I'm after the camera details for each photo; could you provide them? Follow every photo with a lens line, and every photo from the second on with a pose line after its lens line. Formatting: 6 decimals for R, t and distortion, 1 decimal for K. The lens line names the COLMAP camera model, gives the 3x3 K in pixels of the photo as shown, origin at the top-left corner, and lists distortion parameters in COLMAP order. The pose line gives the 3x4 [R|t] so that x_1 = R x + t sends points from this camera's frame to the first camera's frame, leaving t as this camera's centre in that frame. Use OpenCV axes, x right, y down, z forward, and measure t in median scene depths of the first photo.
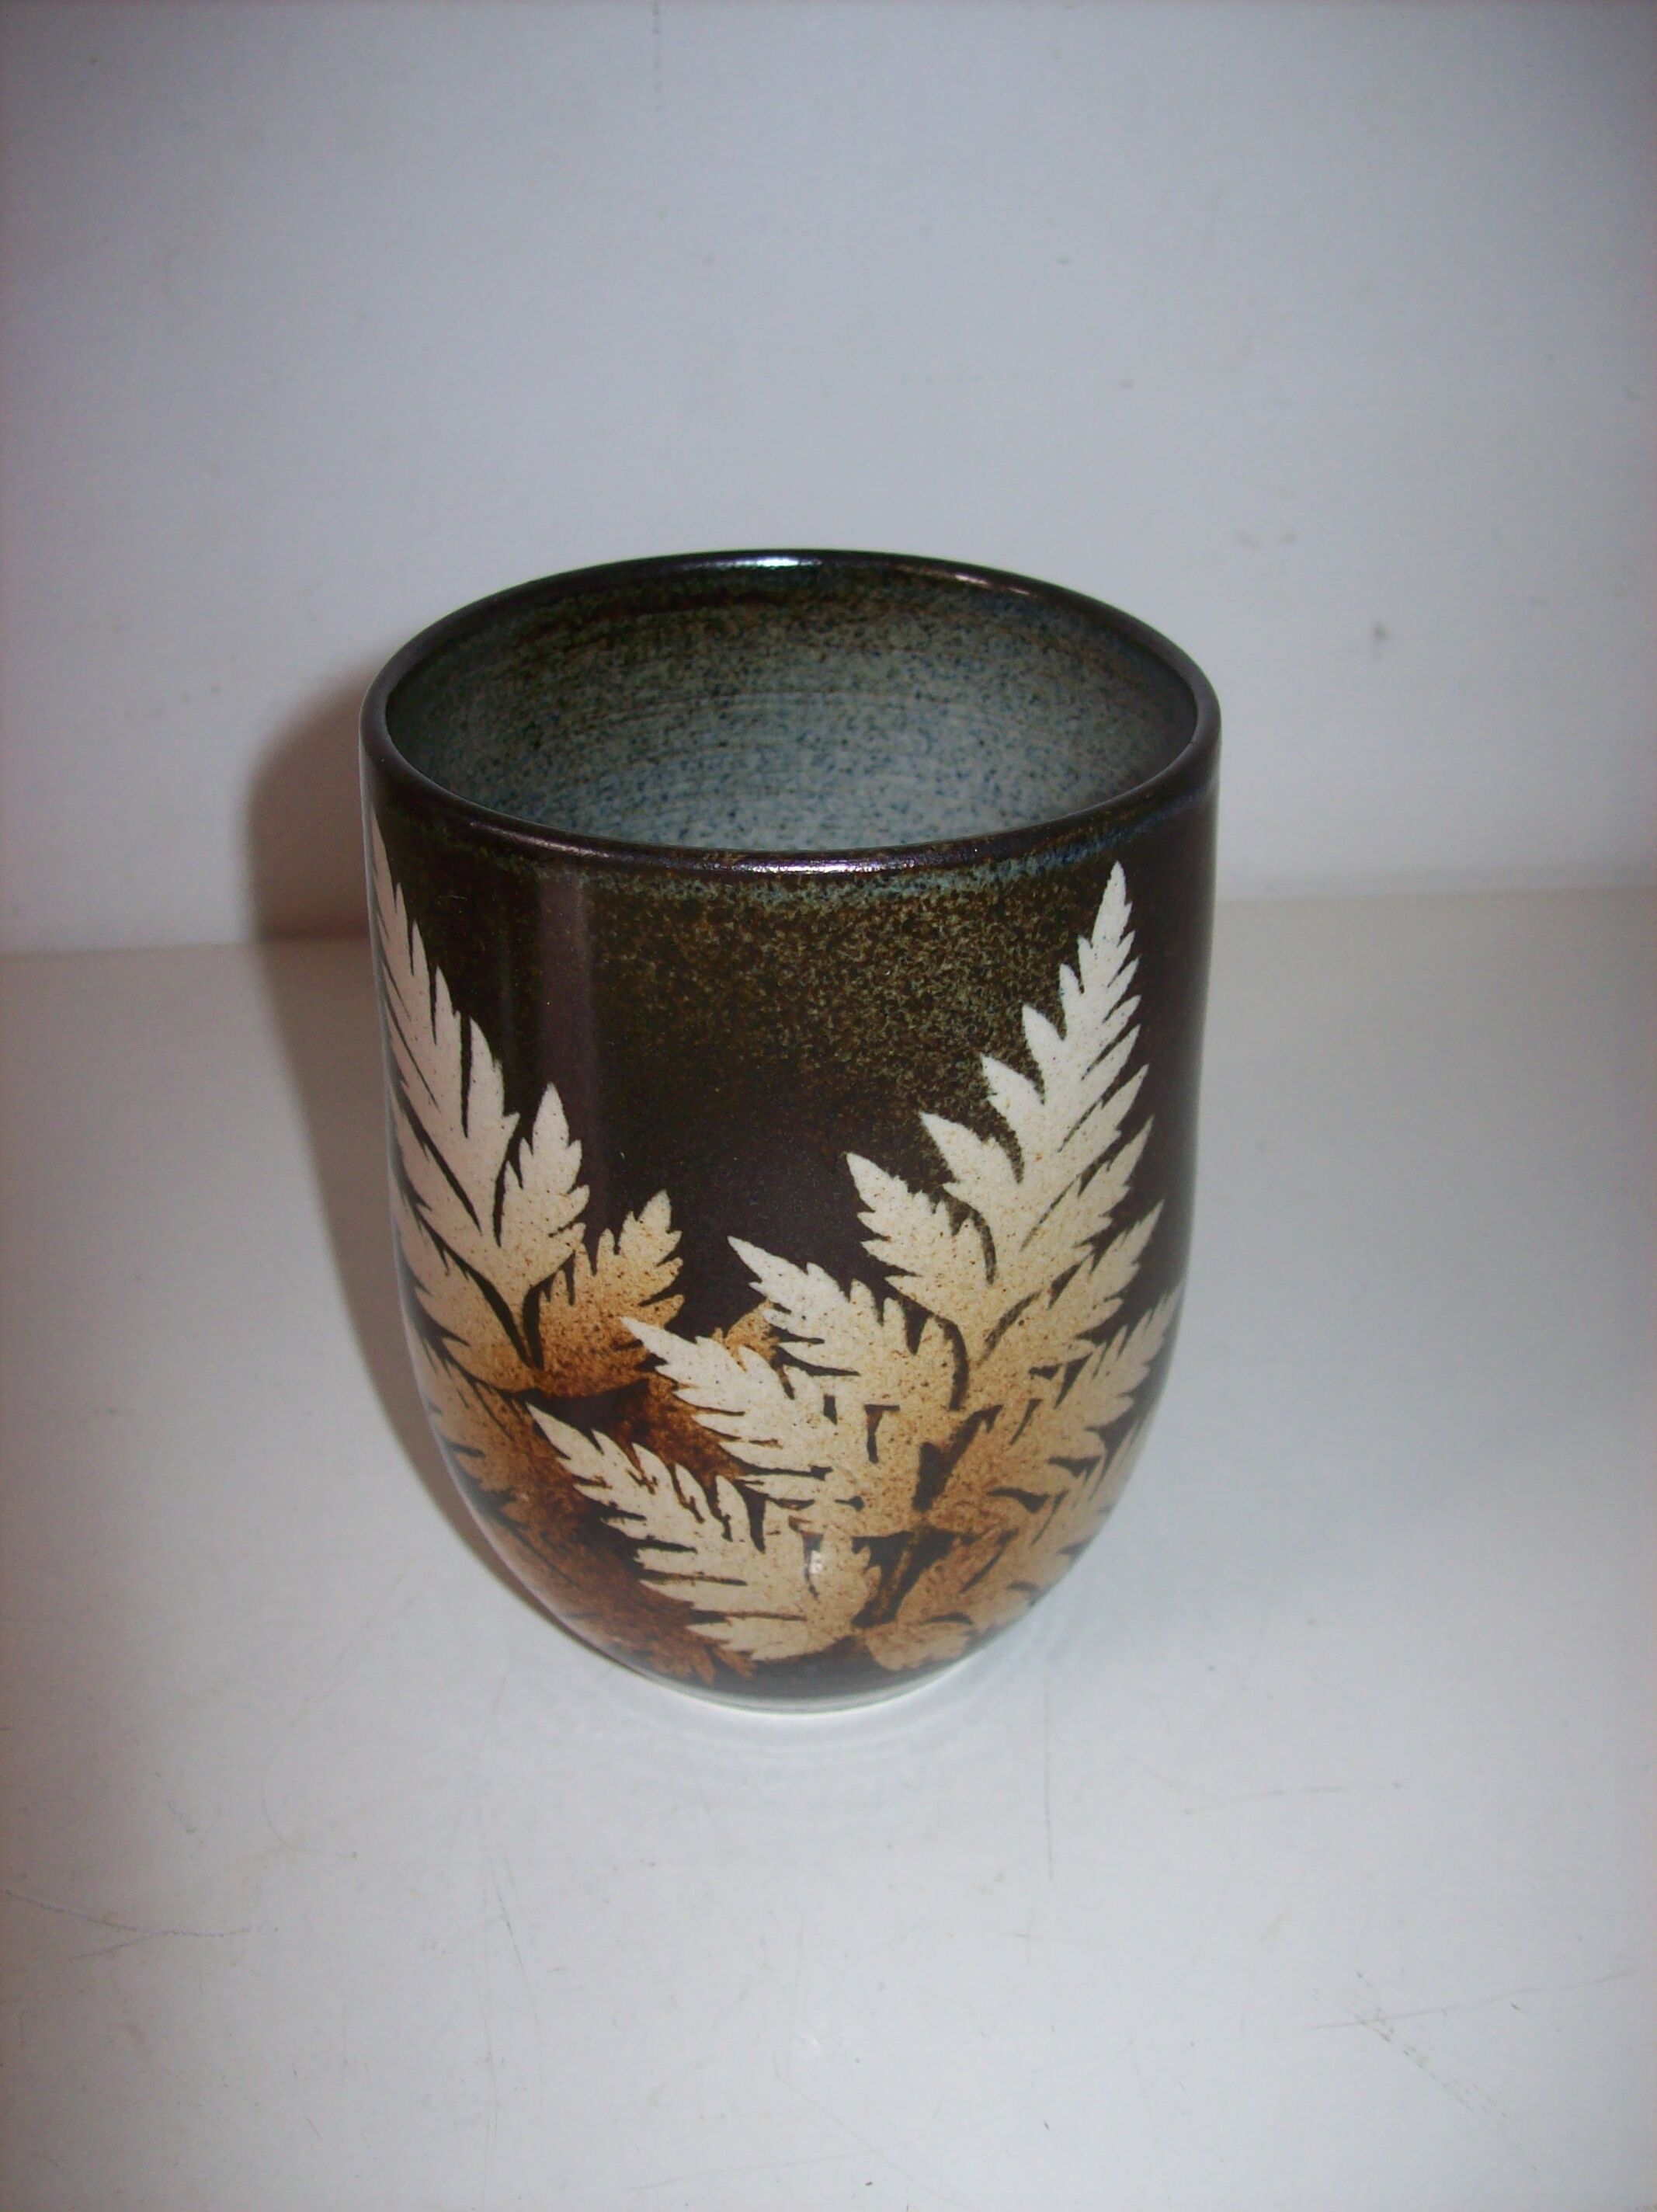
lens RADIAL K [[2336.6, 0, 828.5], [0, 2336.6, 1106.0], [0, 0, 1]] dist [-0.178340, -0.001153]
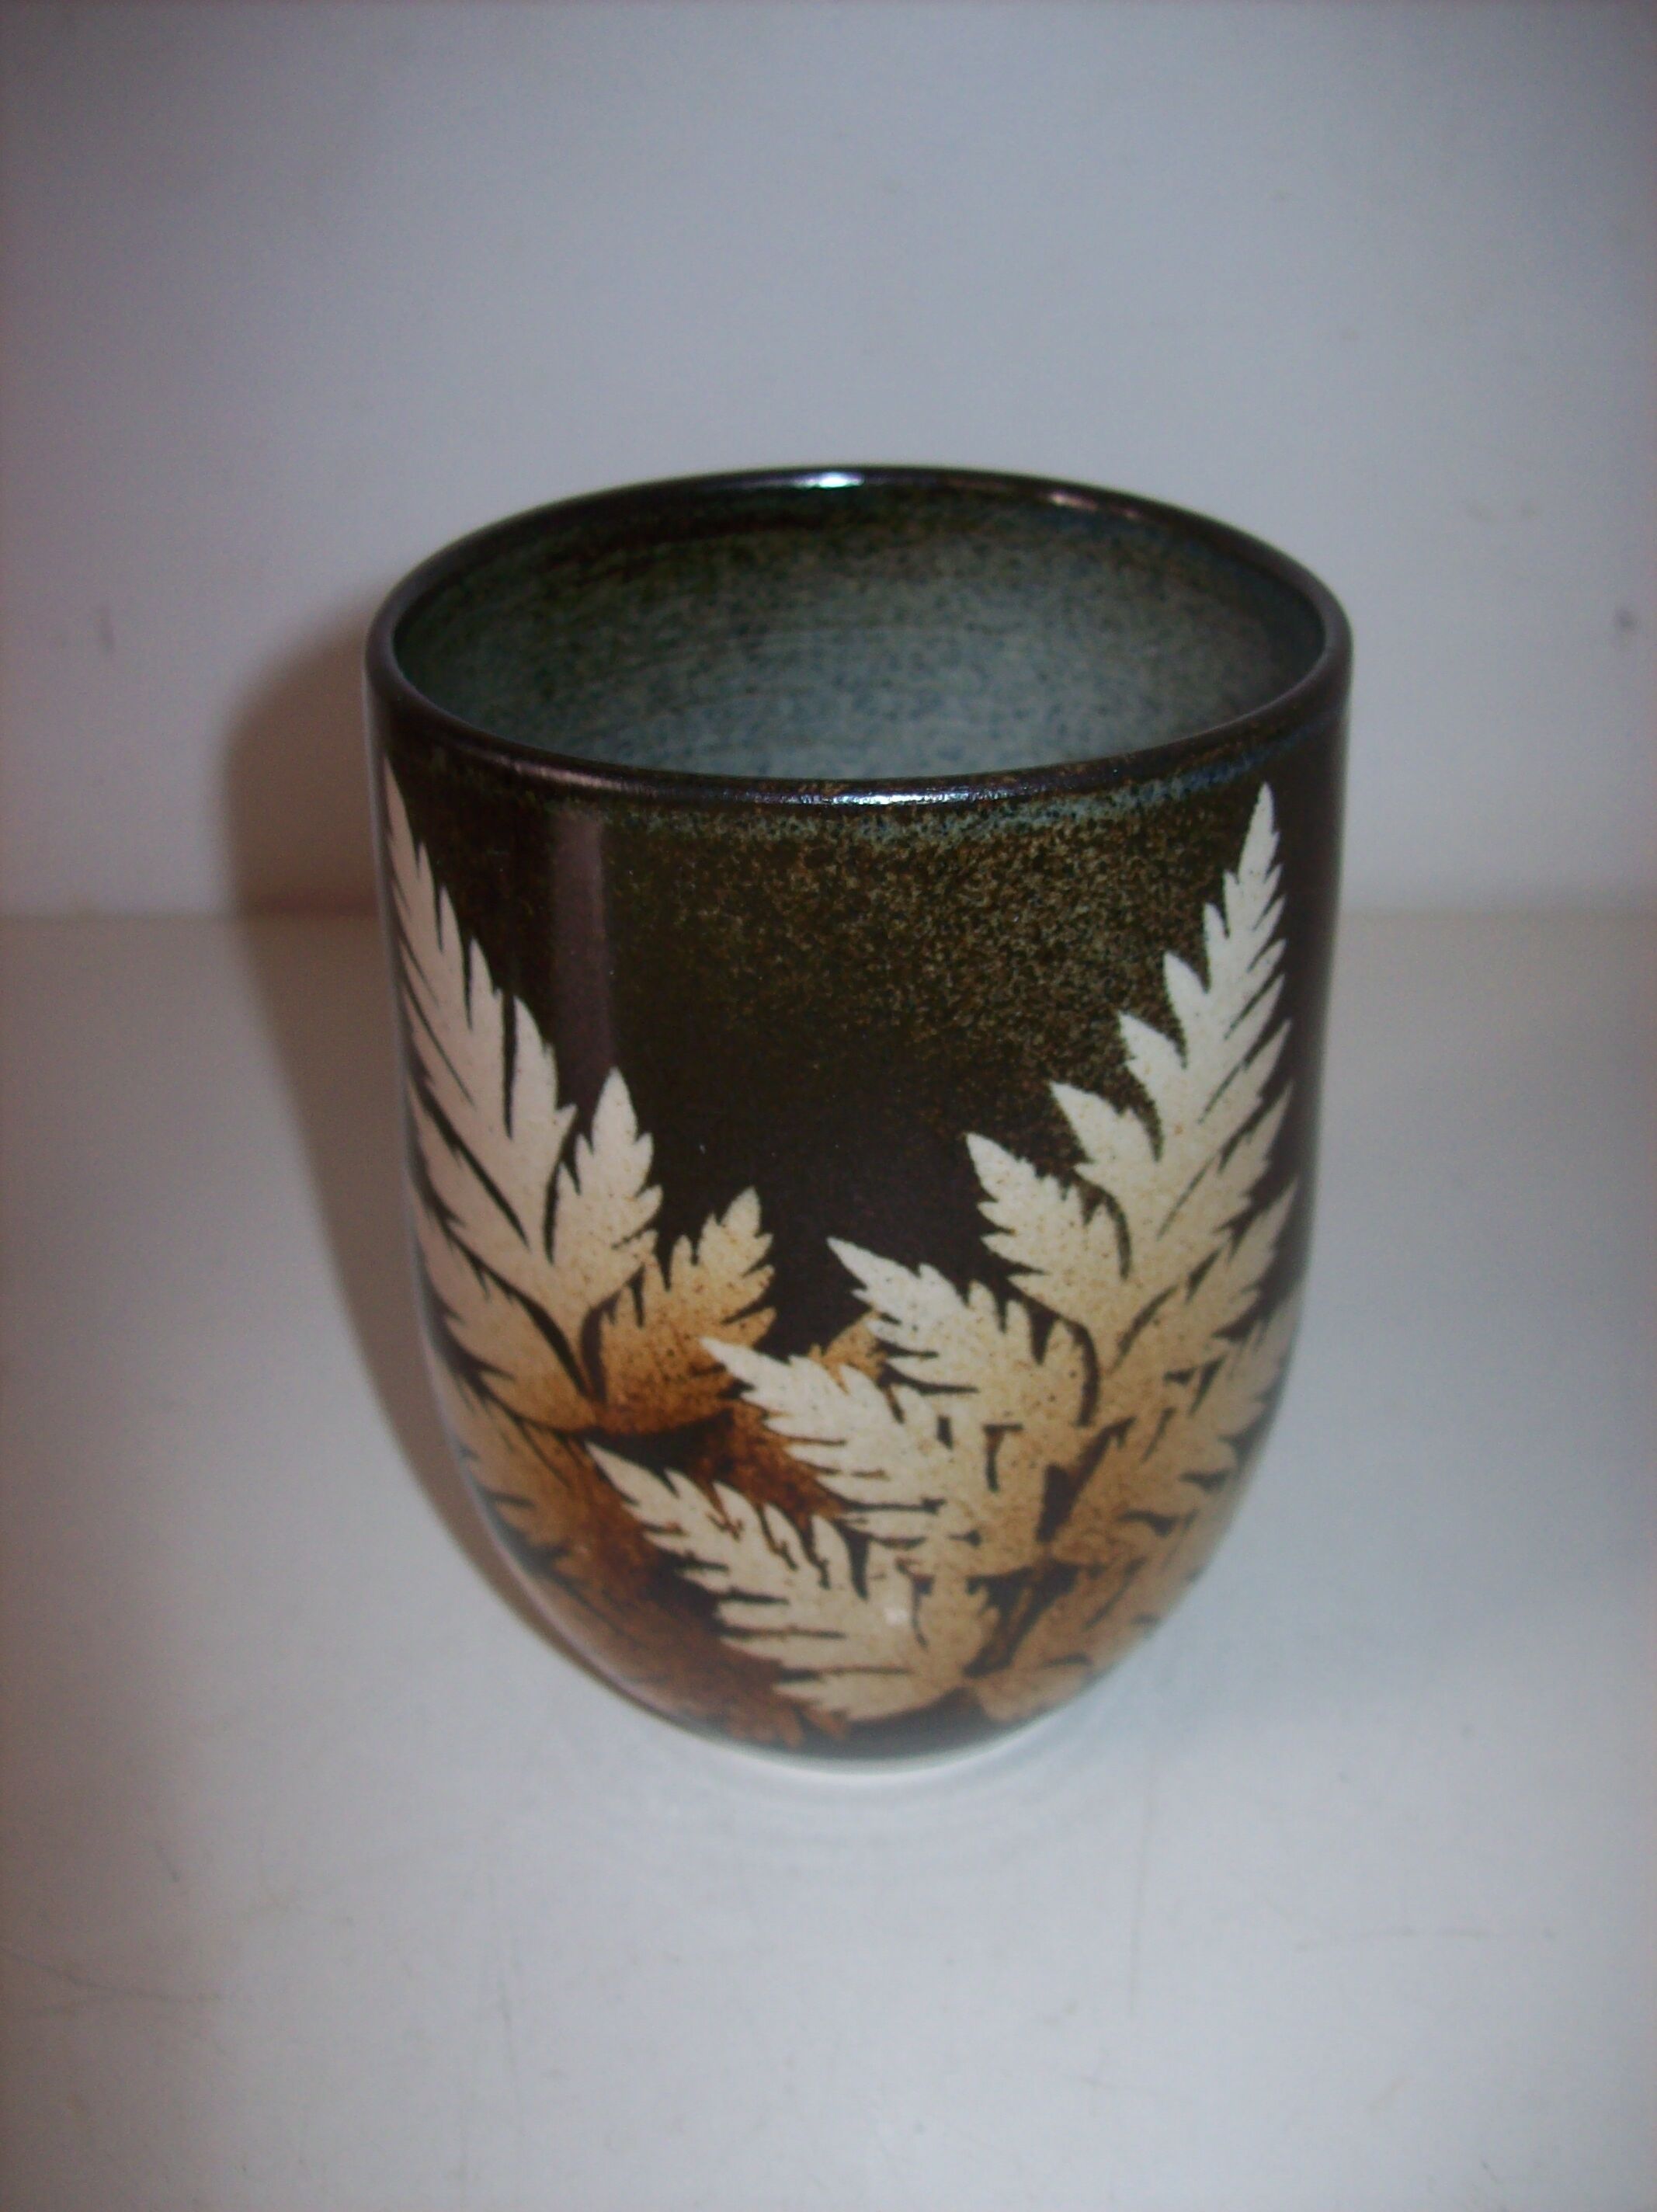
lens RADIAL K [[2323.6, 0, 828.5], [0, 2323.6, 1106.0], [0, 0, 1]] dist [-0.175318, -0.003839]
pose [[0.998272, -0.043916, 0.039031, -0.071381], [0.044098, 0.999020, -0.003819, 0.010352], [-0.038825, 0.005534, 0.999231, 0.142512]]
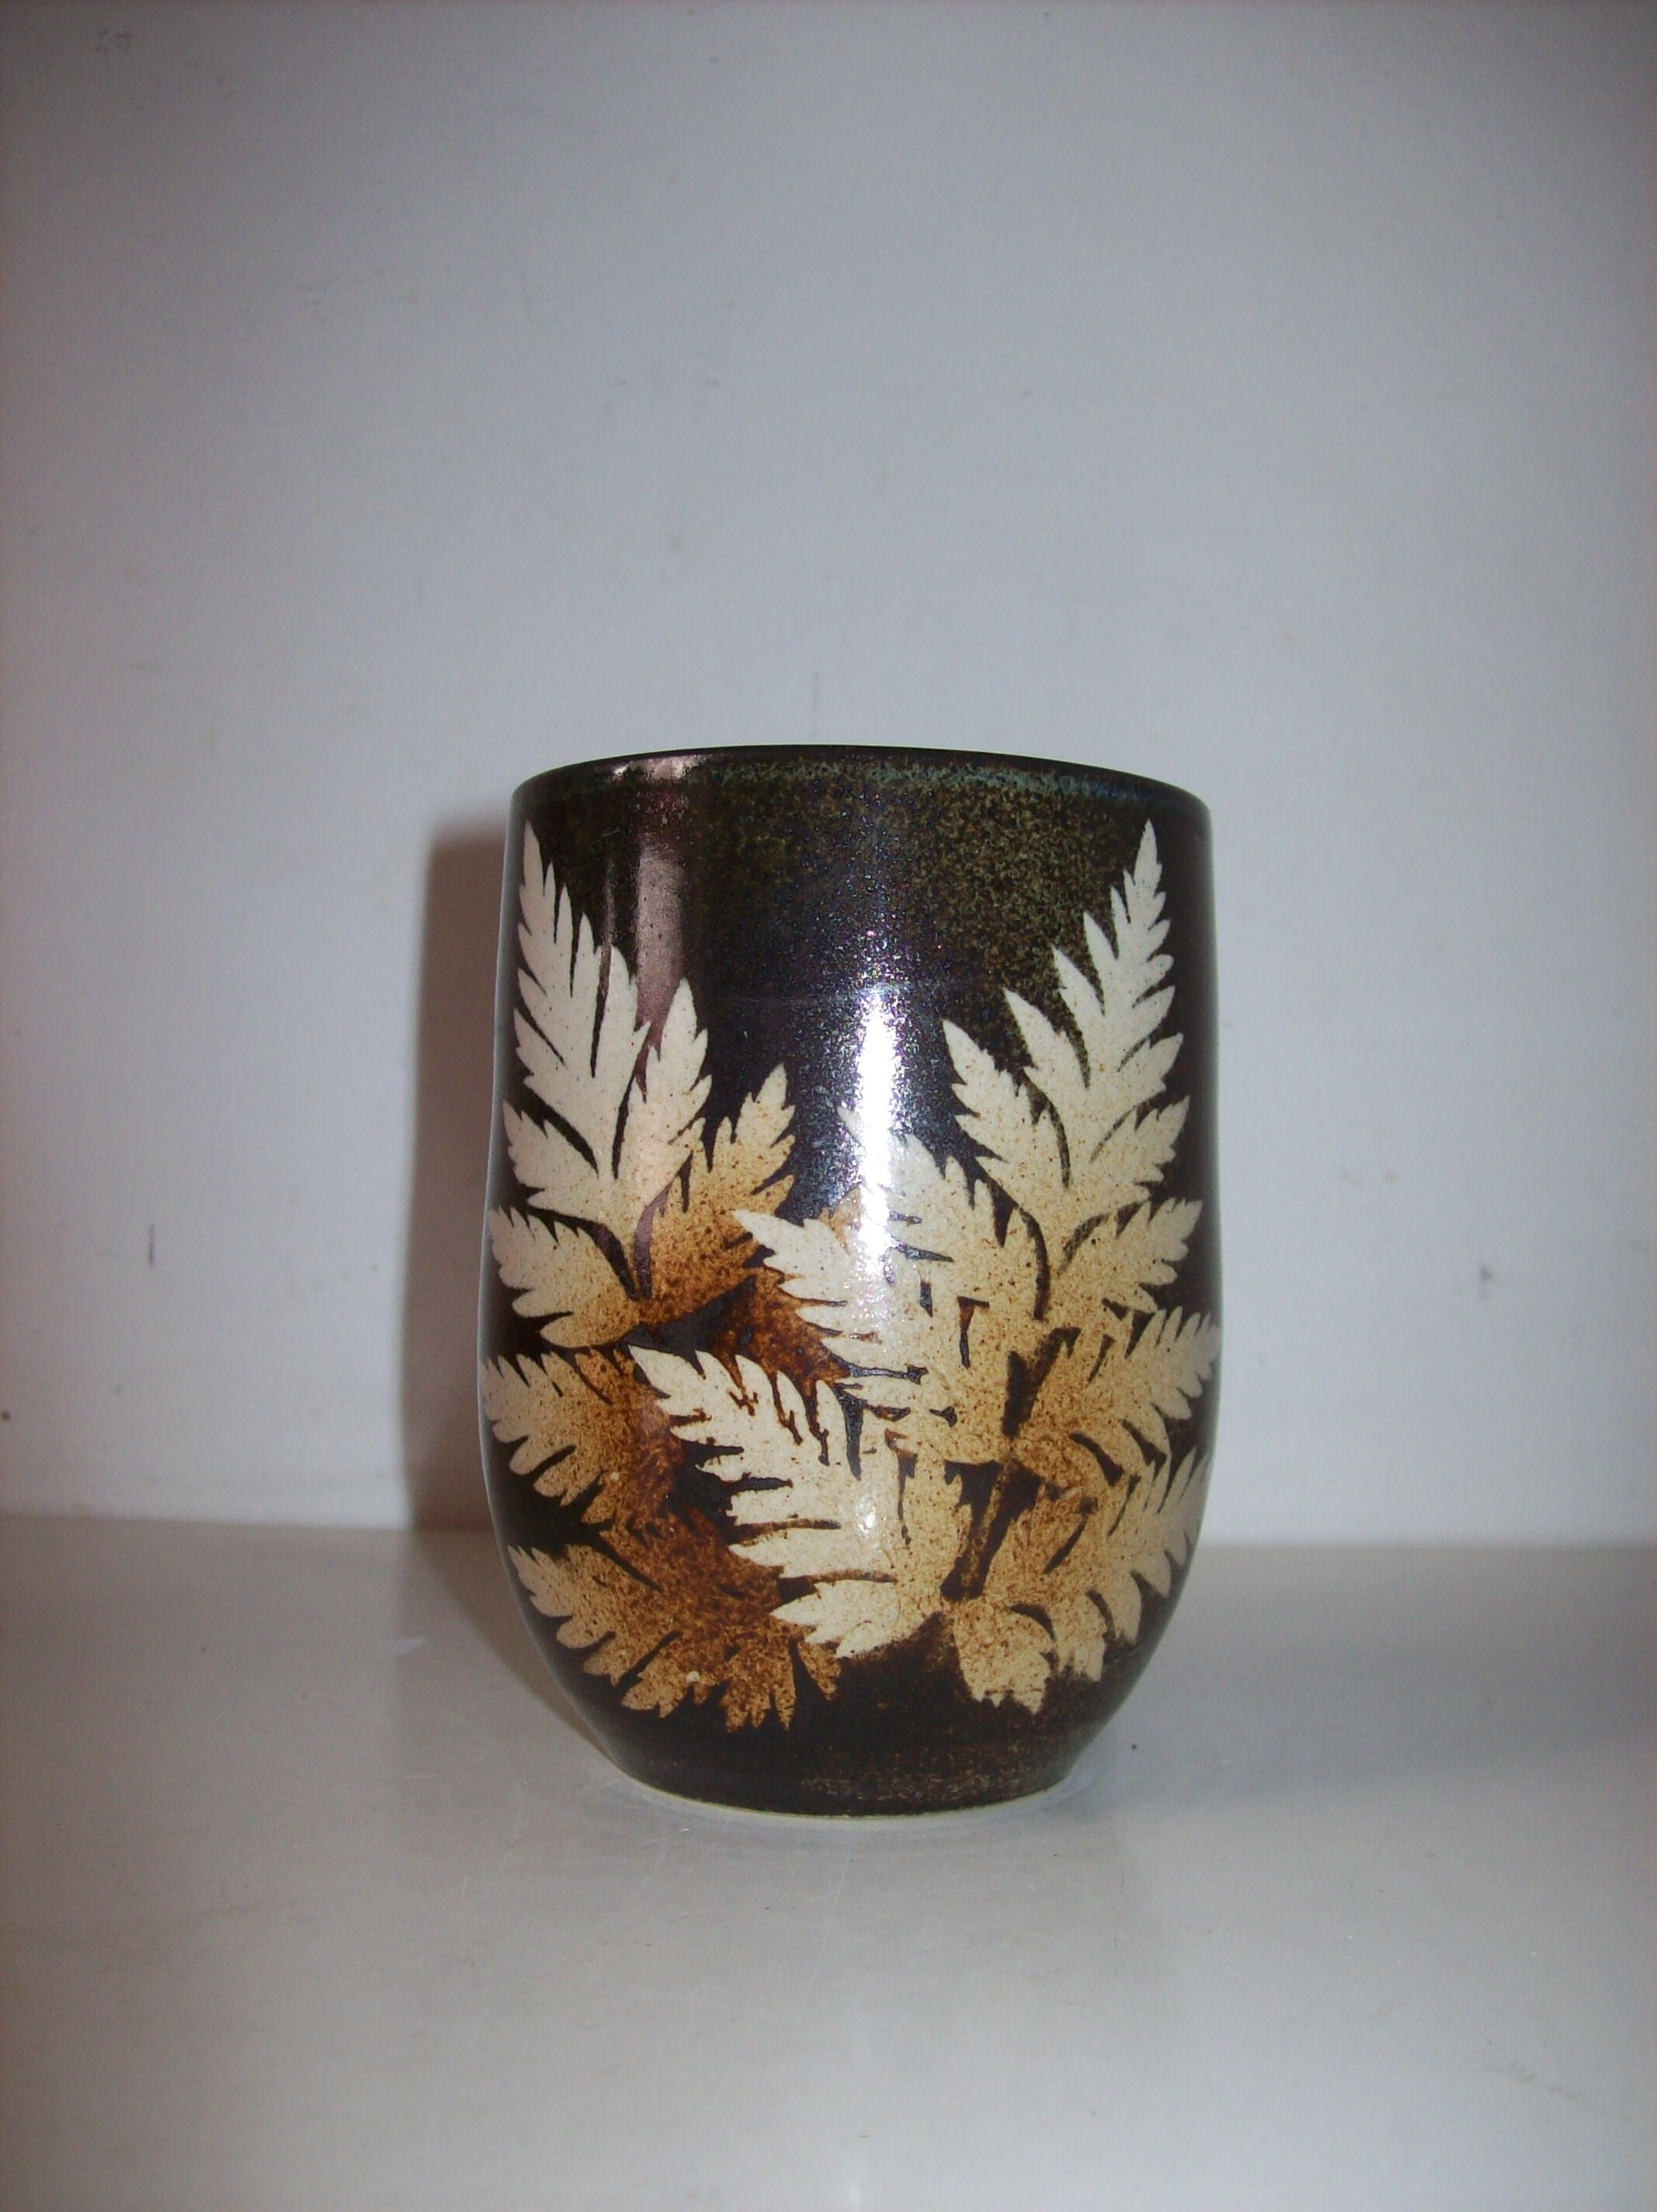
lens RADIAL K [[2323.6, 0, 828.5], [0, 2323.6, 1106.0], [0, 0, 1]] dist [-0.175318, -0.003839]
pose [[0.997274, 0.014893, 0.072274, -0.123804], [0.027056, 0.837417, -0.545895, 0.643463], [-0.068654, 0.546362, 0.834731, 0.064301]]
